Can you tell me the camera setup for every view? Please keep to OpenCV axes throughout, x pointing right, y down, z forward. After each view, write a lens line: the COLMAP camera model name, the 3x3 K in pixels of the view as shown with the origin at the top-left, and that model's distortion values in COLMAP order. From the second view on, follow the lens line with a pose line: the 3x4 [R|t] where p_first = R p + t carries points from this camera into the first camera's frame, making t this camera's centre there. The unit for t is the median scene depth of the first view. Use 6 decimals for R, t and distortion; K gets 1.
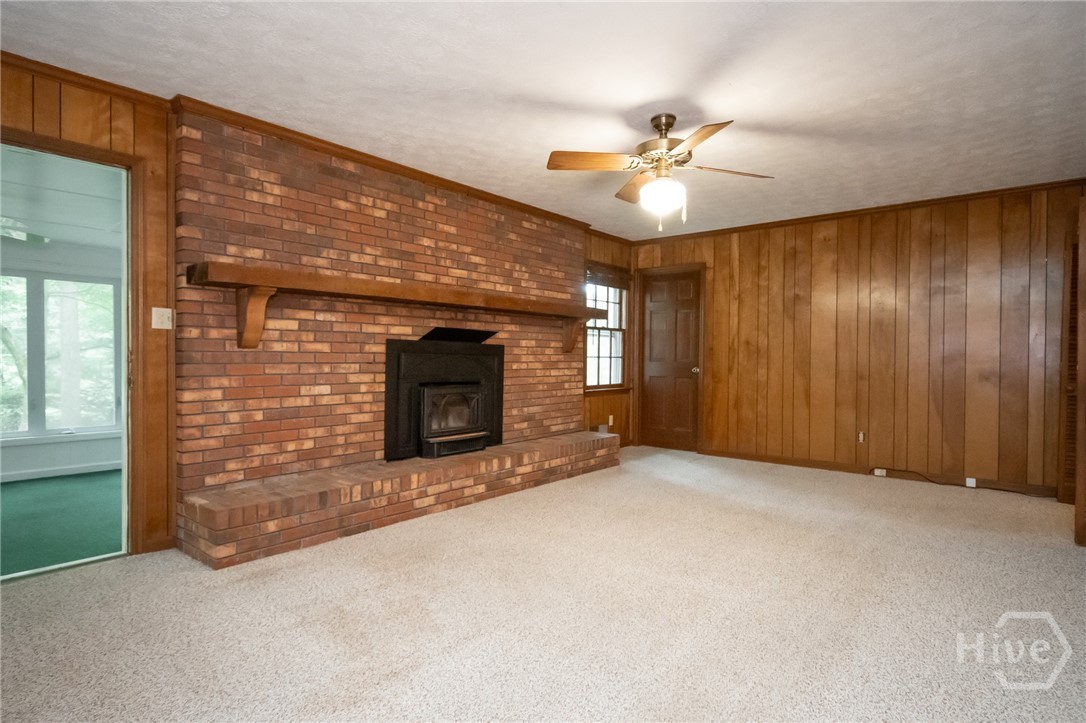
lens RADIAL K [[566.3, 0, 546.2], [0, 566.3, 361.8], [0, 0, 1]] dist [0.000213, -0.002409]
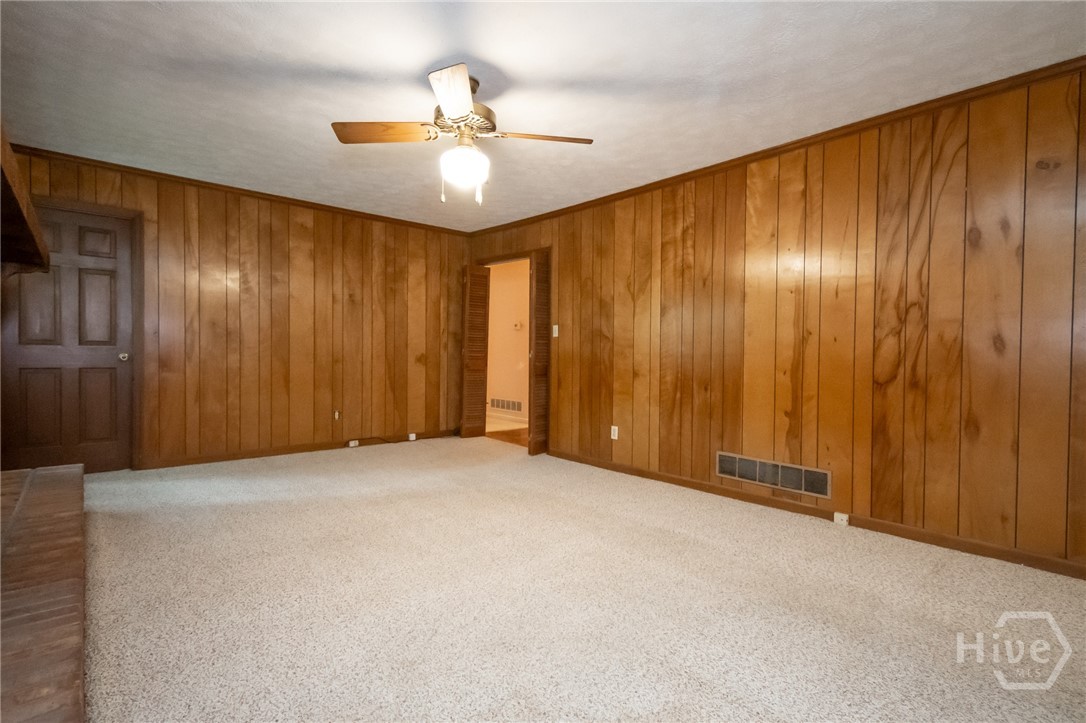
lens RADIAL K [[513.8, 0, 540.5], [0, 513.8, 364.3], [0, 0, 1]] dist [0.004044, -0.000763]
pose [[0.166356, -0.029055, 0.985638, -0.391368], [-0.007175, 0.999504, 0.030674, -0.000359], [-0.986040, -0.012175, 0.166065, 0.478750]]
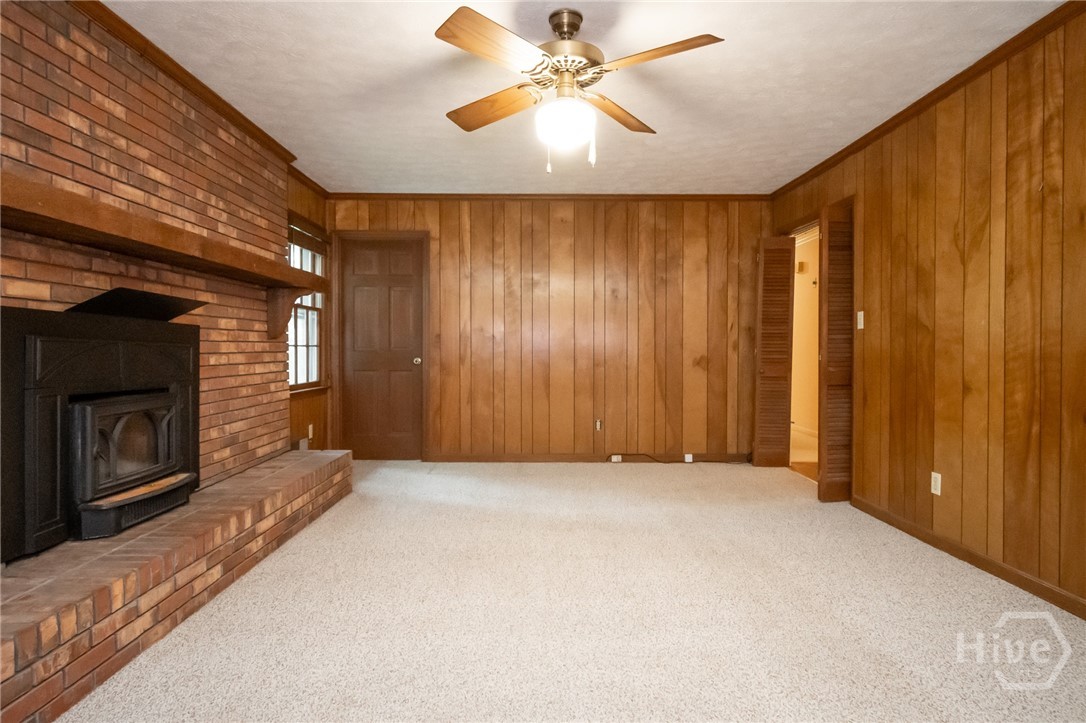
lens RADIAL K [[606.9, 0, 542.4], [0, 606.9, 363.8], [0, 0, 1]] dist [0.004993, -0.005118]
pose [[0.768049, -0.021665, 0.640024, -0.213224], [0.009403, 0.999701, 0.022556, 0.000138], [-0.640322, -0.011306, 0.768024, 0.266892]]
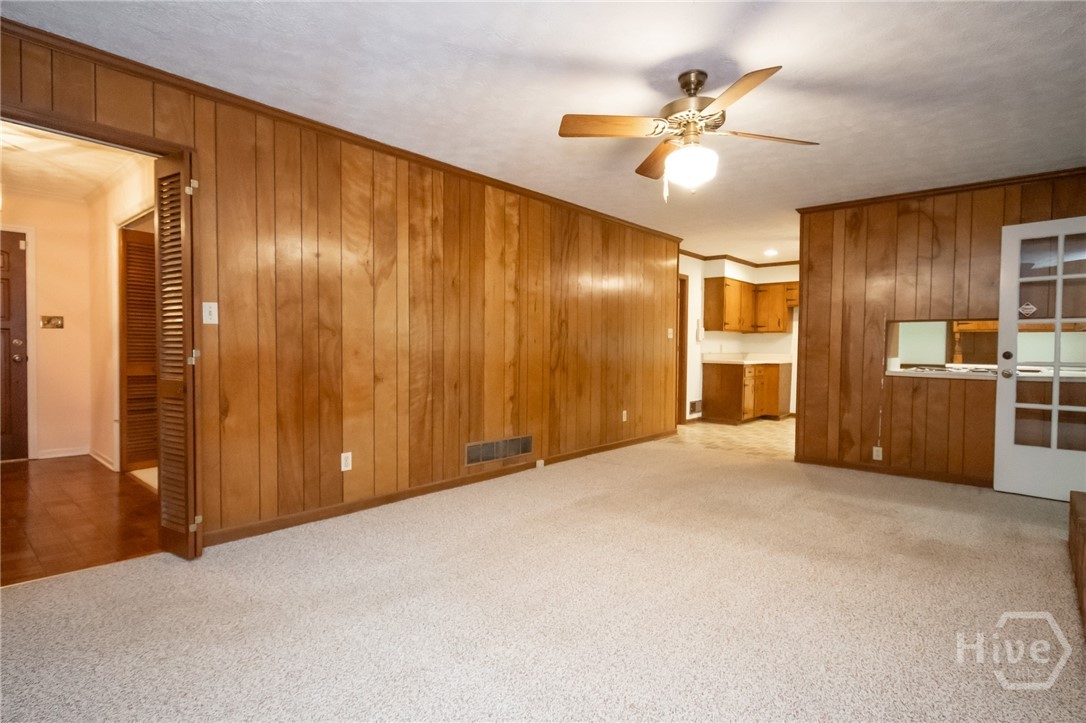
lens RADIAL K [[571.5, 0, 540.3], [0, 571.5, 364.0], [0, 0, 1]] dist [0.005334, 0.000614]
pose [[-0.999523, -0.019396, 0.024048, 0.269033], [-0.018557, 0.999227, 0.034646, -0.008809], [-0.024701, 0.034183, -0.999110, 1.239382]]
